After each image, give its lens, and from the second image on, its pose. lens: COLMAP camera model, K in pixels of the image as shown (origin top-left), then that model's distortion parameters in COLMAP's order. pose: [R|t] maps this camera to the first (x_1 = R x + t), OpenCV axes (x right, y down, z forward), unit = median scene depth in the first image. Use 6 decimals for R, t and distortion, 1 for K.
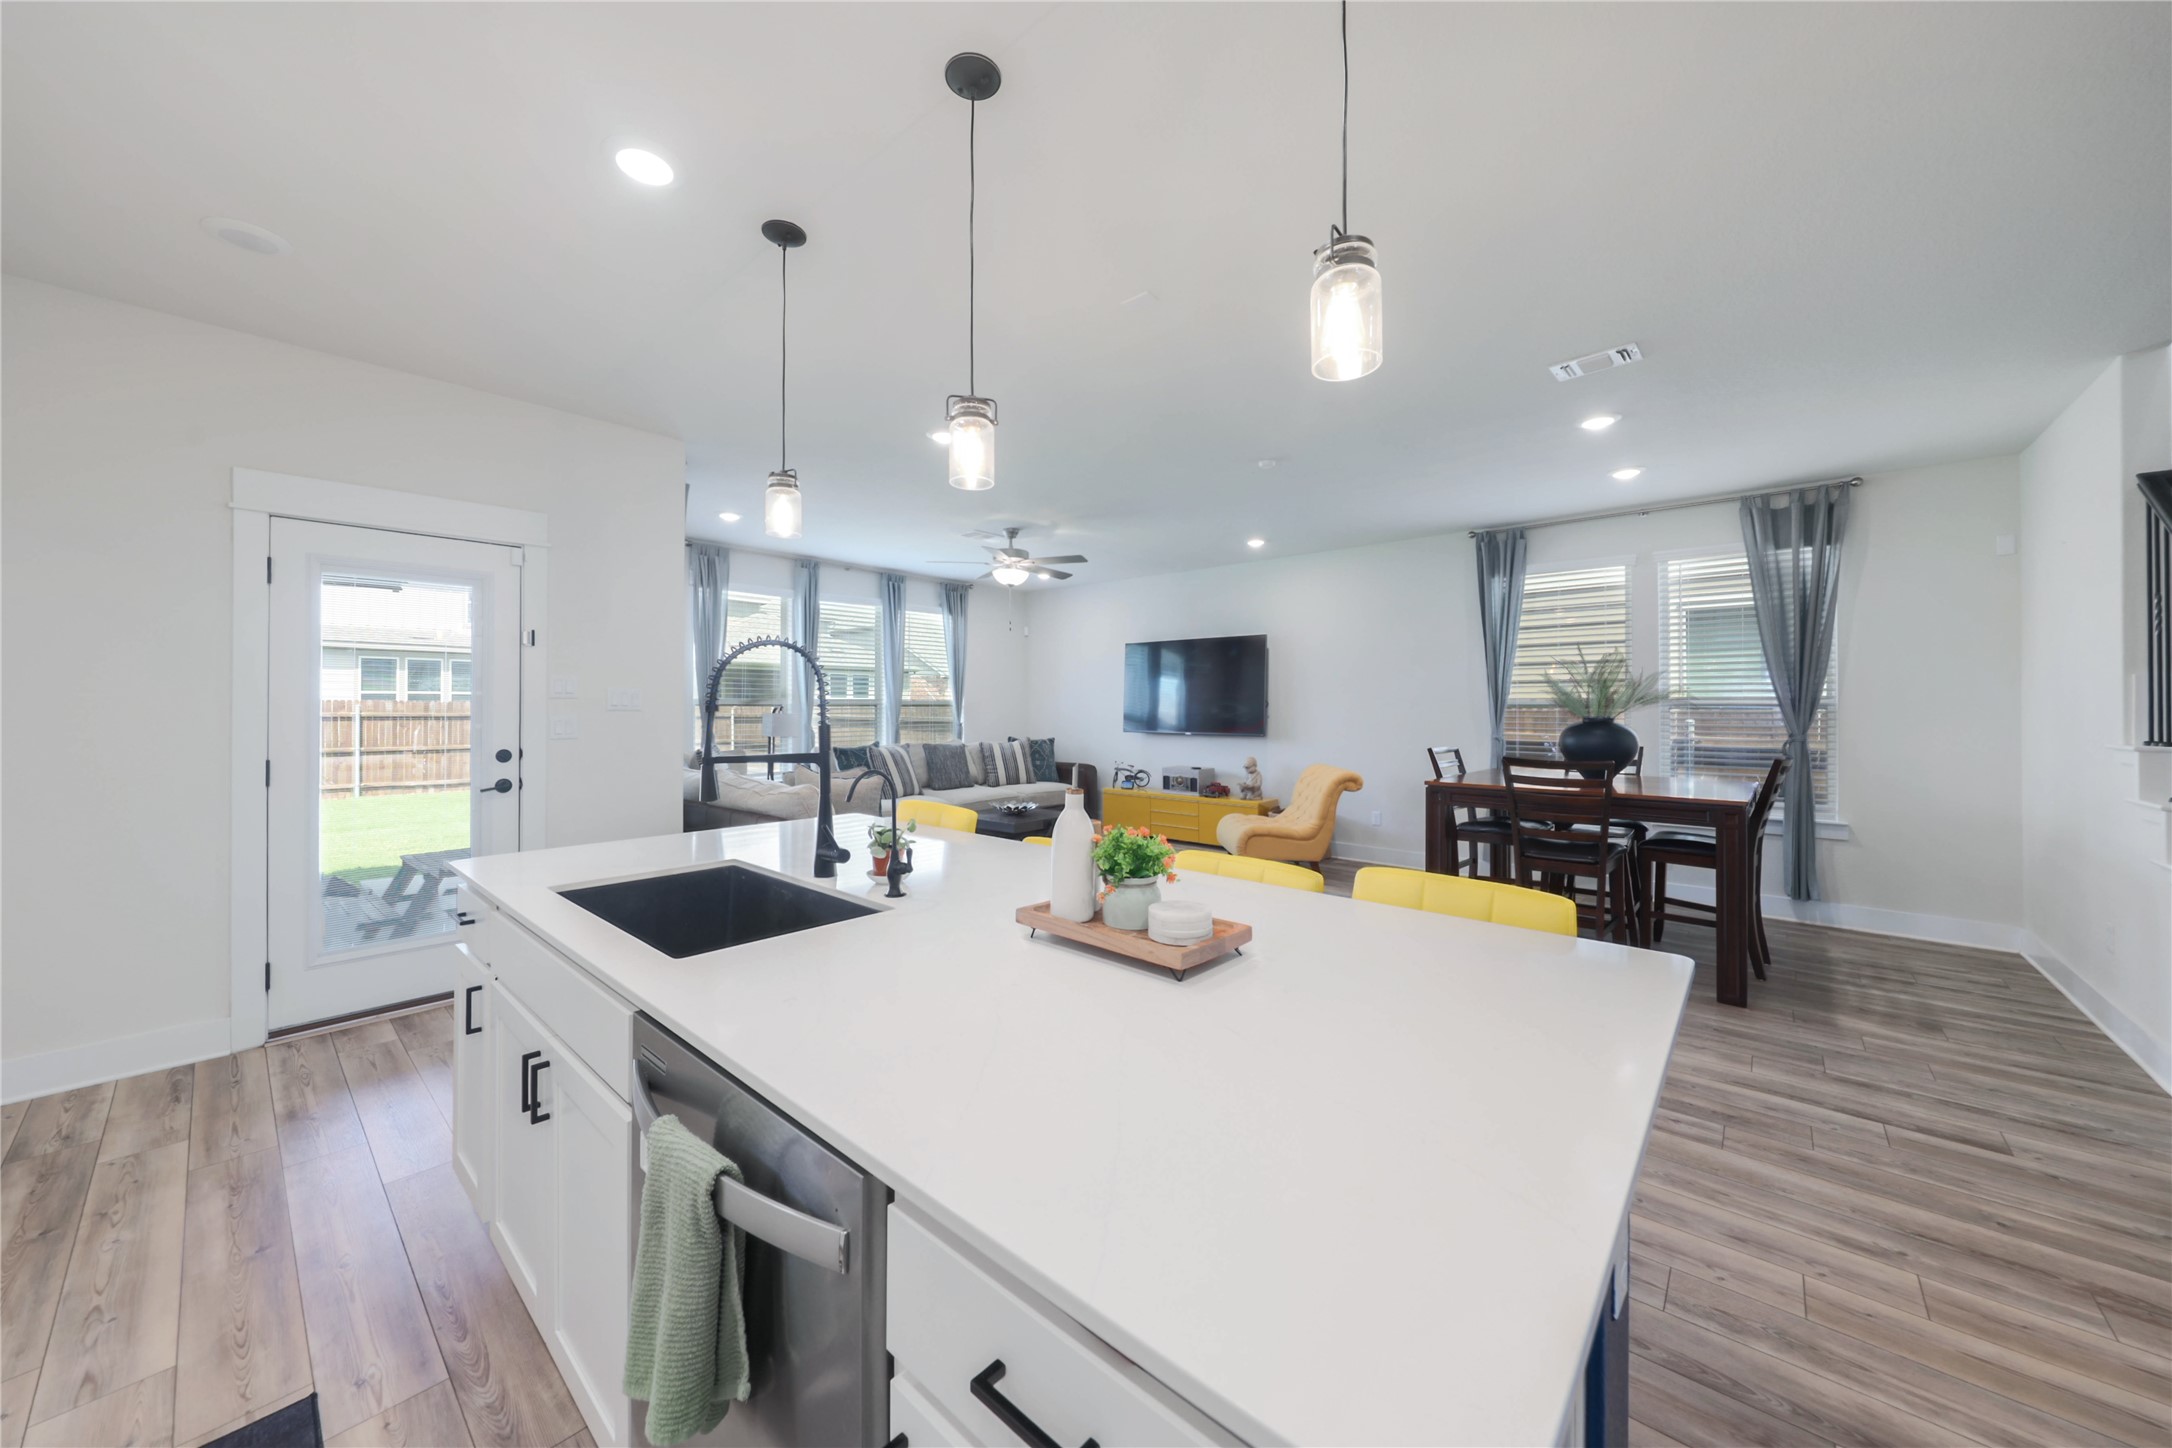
lens RADIAL K [[767.3, 0, 1086.0], [0, 767.3, 724.0], [0, 0, 1]] dist [-0.008893, -0.000058]
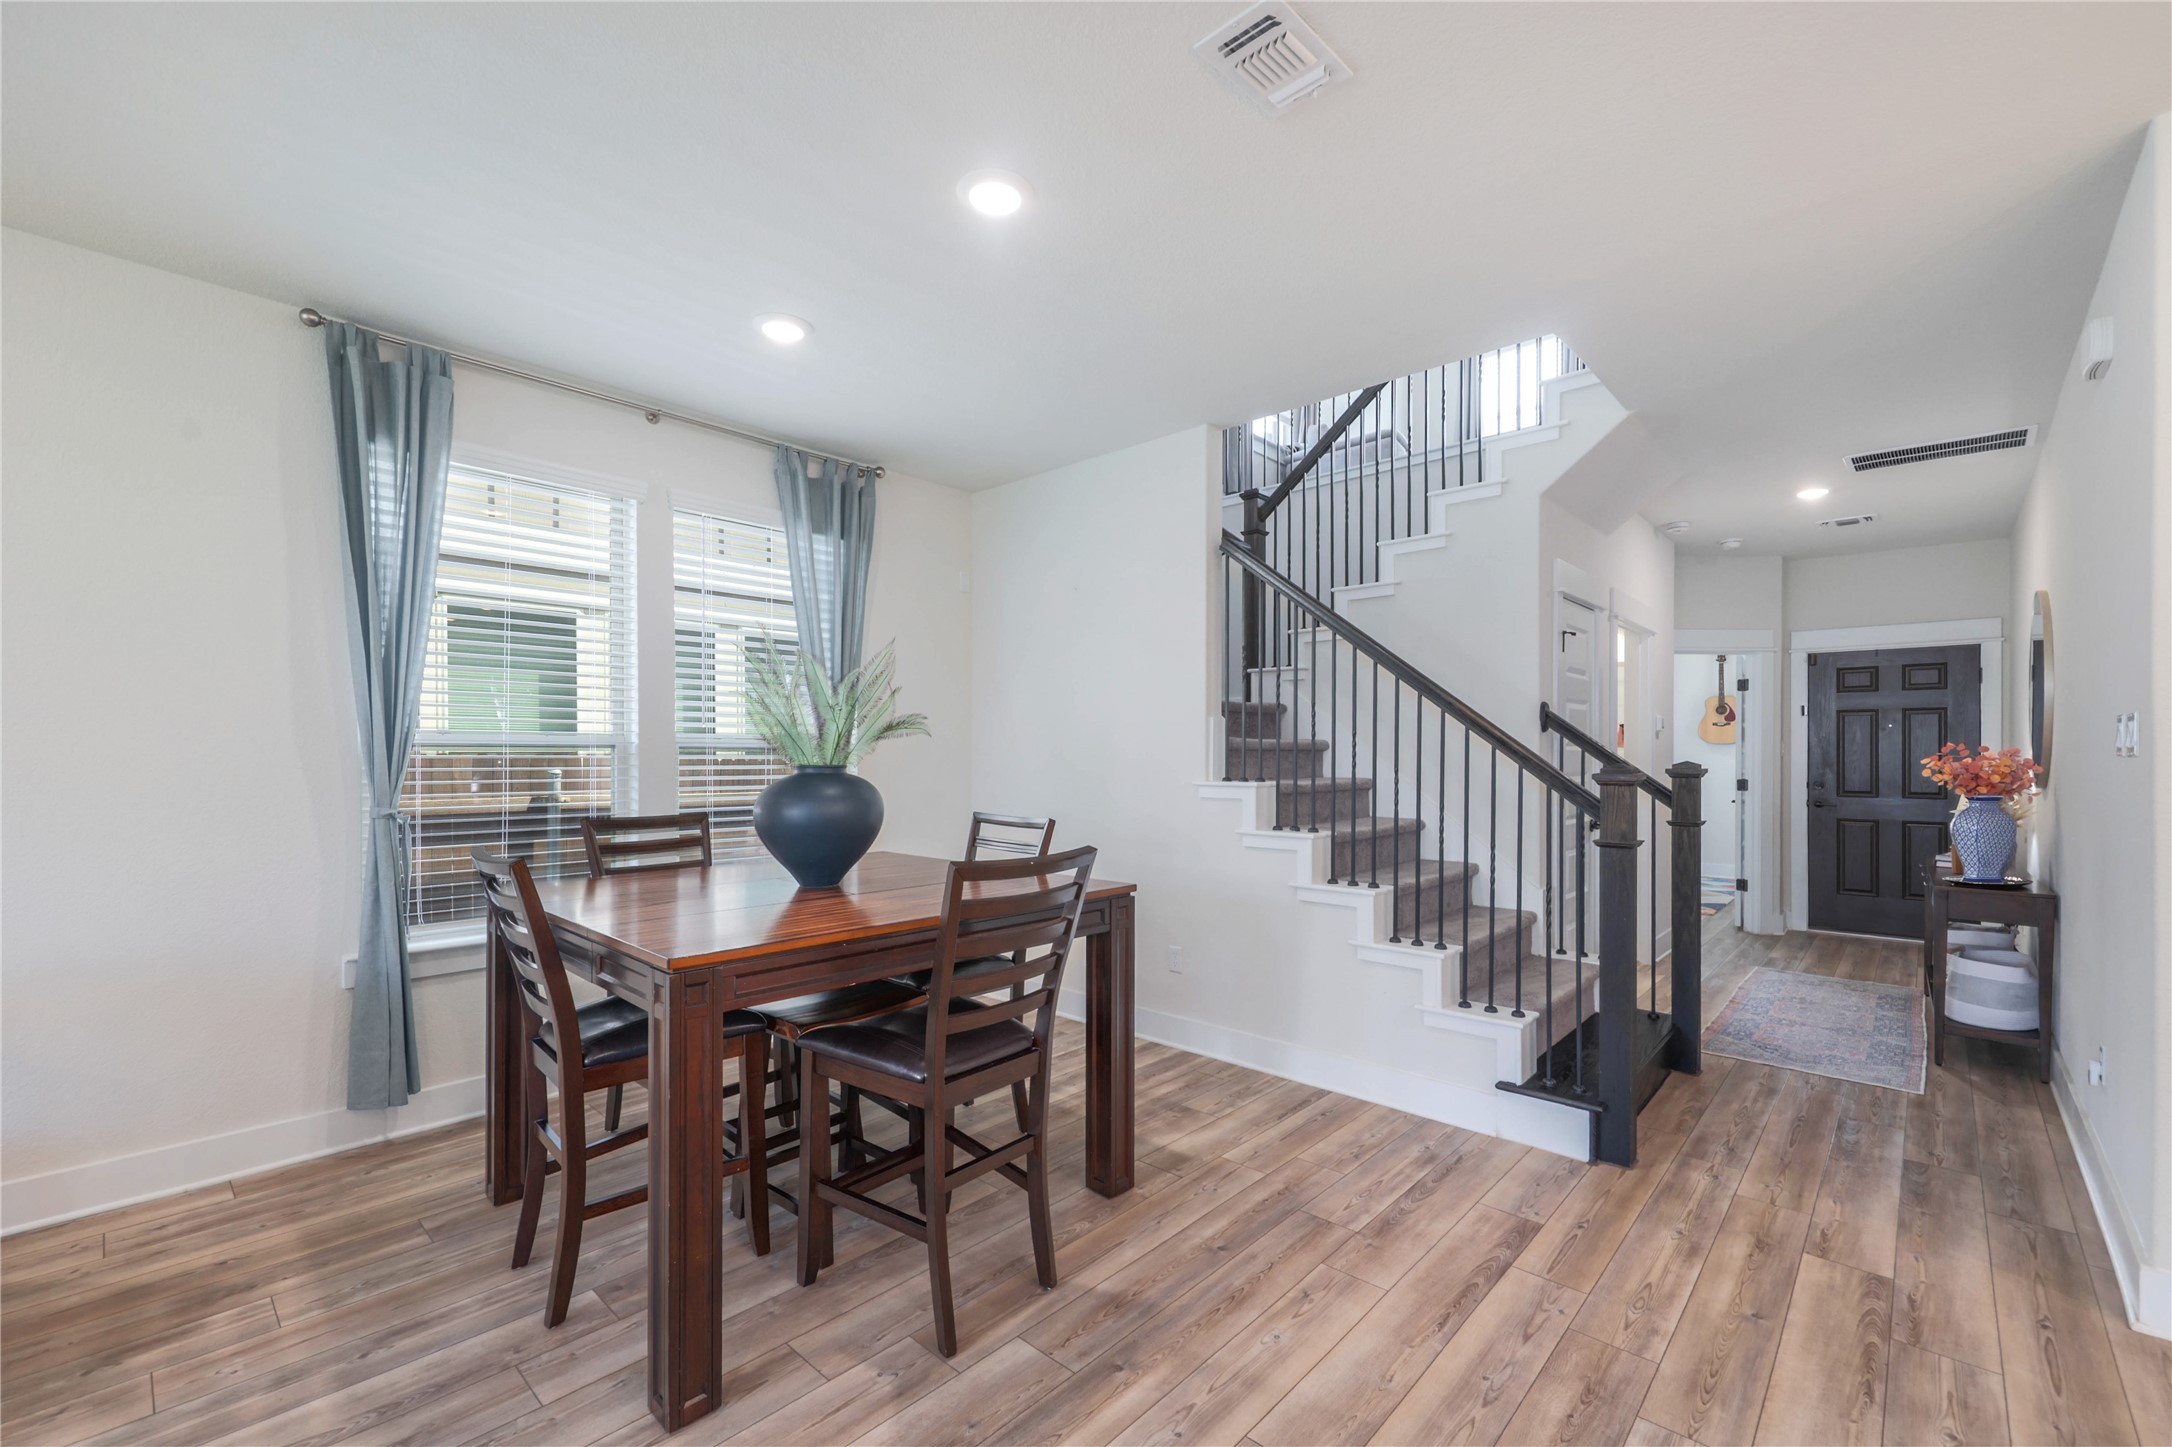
lens RADIAL K [[896.5, 0, 1092.2], [0, 896.5, 751.9], [0, 0, 1]] dist [-0.001254, -0.000211]
pose [[0.028419, -0.001772, 0.999595, 0.037633], [0.015650, 0.999877, 0.001328, -0.009790], [-0.999474, 0.015606, 0.028443, 0.572916]]
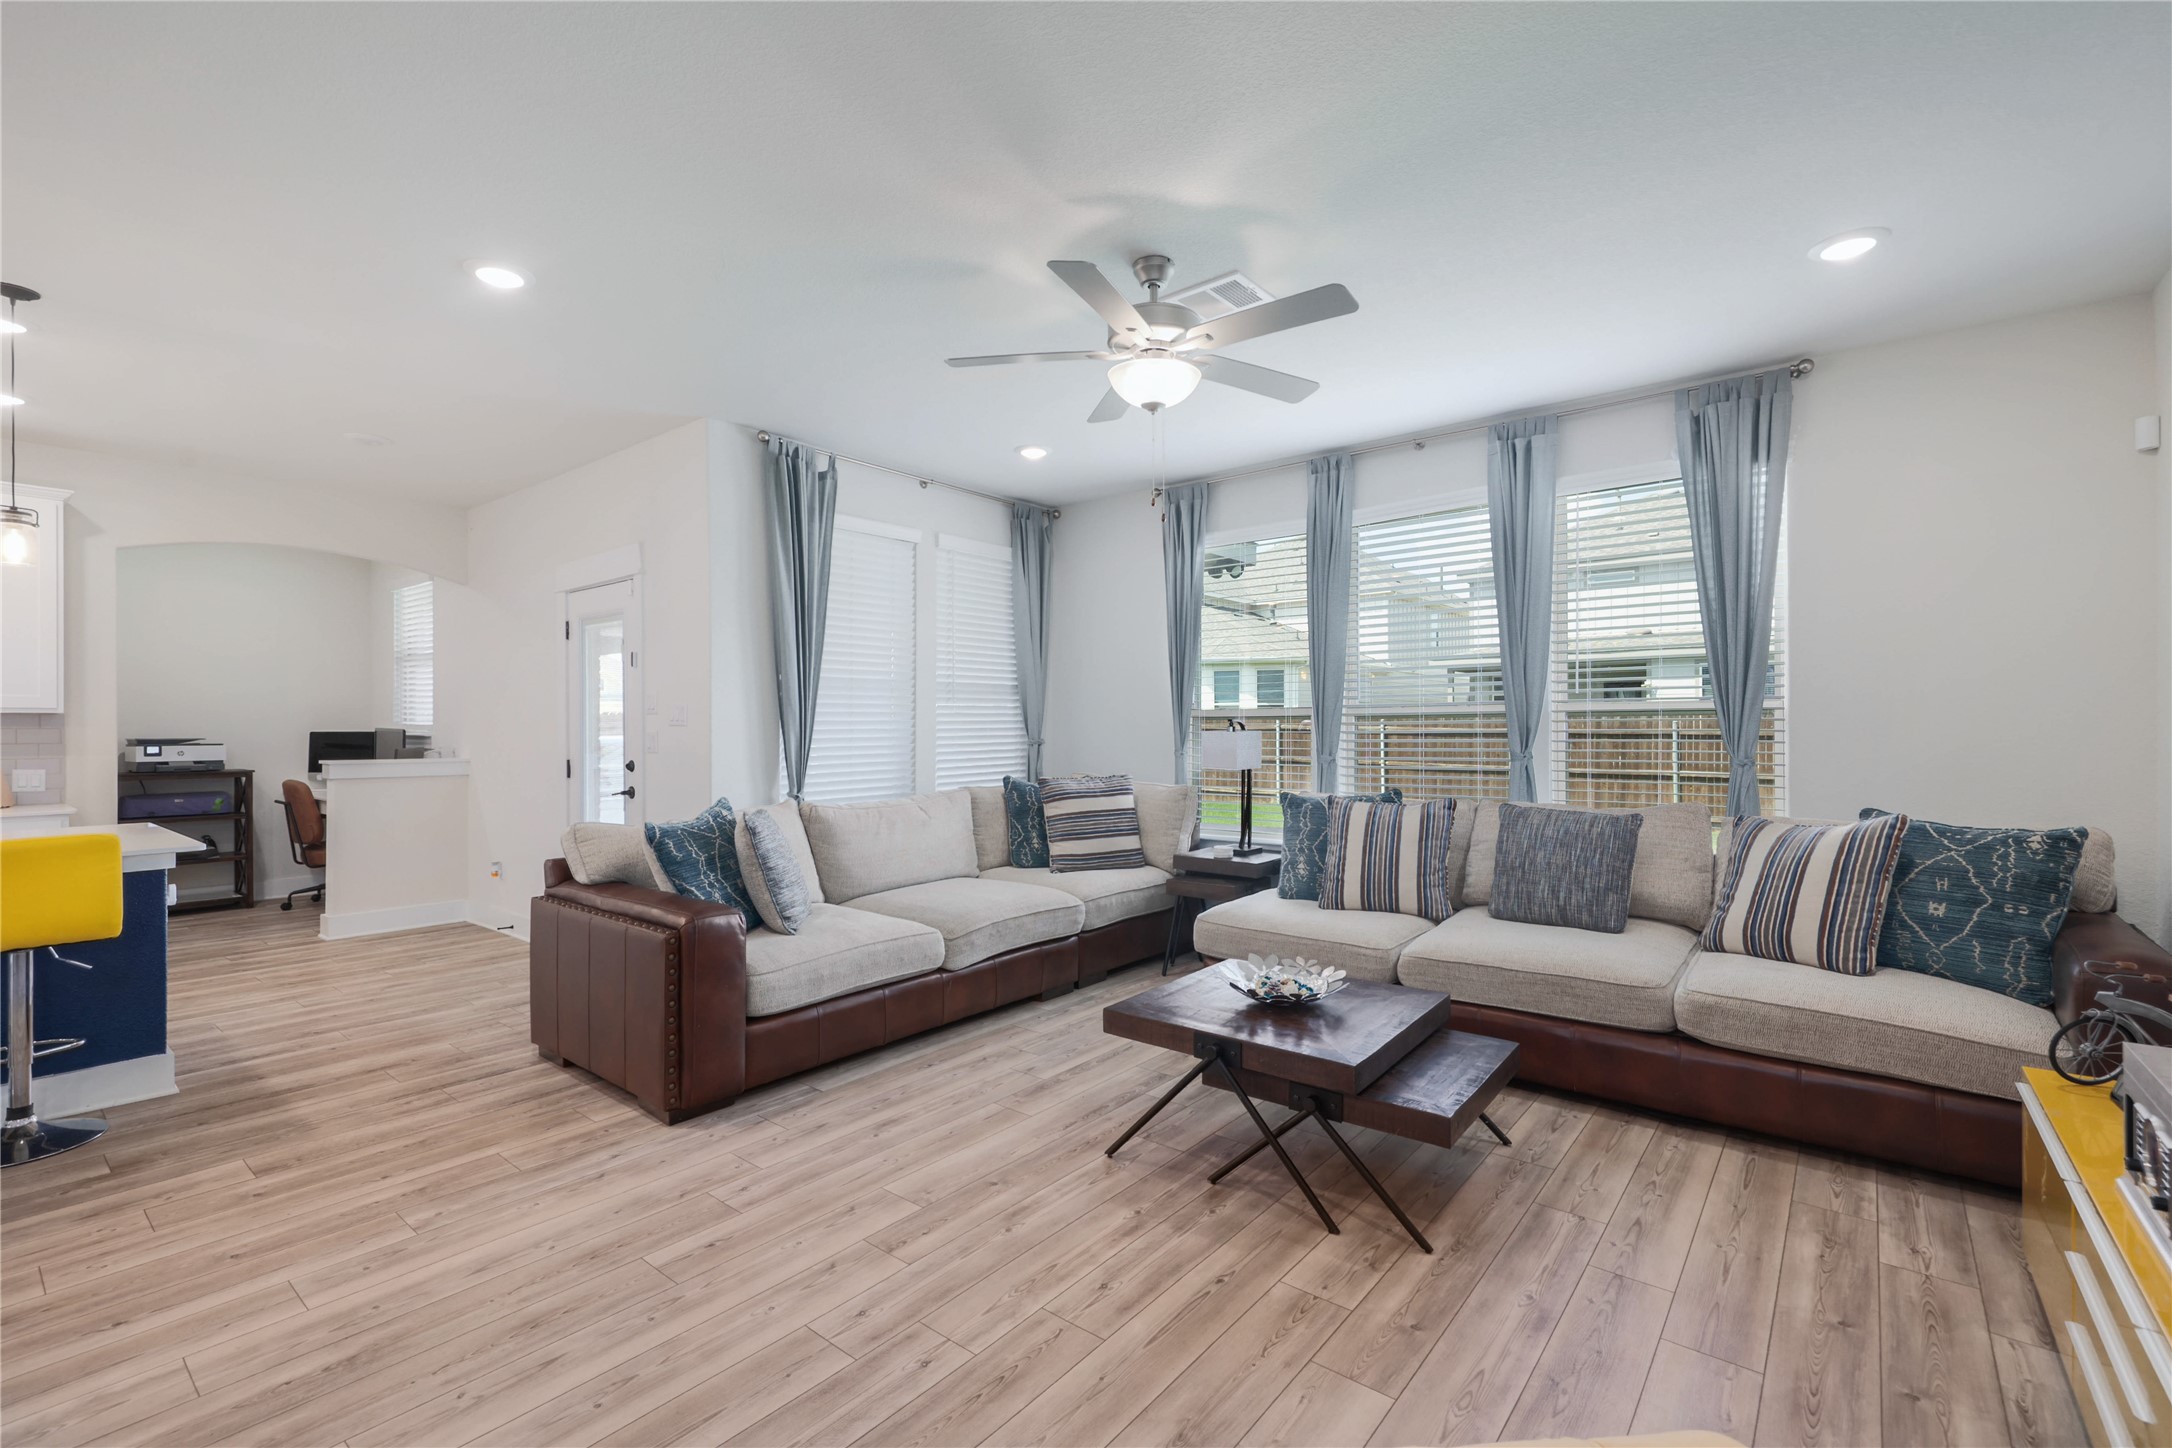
lens RADIAL K [[951.7, 0, 1078.8], [0, 951.7, 735.4], [0, 0, 1]] dist [0.003491, -0.000138]
pose [[0.031150, 0.007402, -0.999487, 0.390409], [-0.016988, 0.999832, 0.006875, -0.014445], [0.999370, 0.016765, 0.031271, 0.949633]]
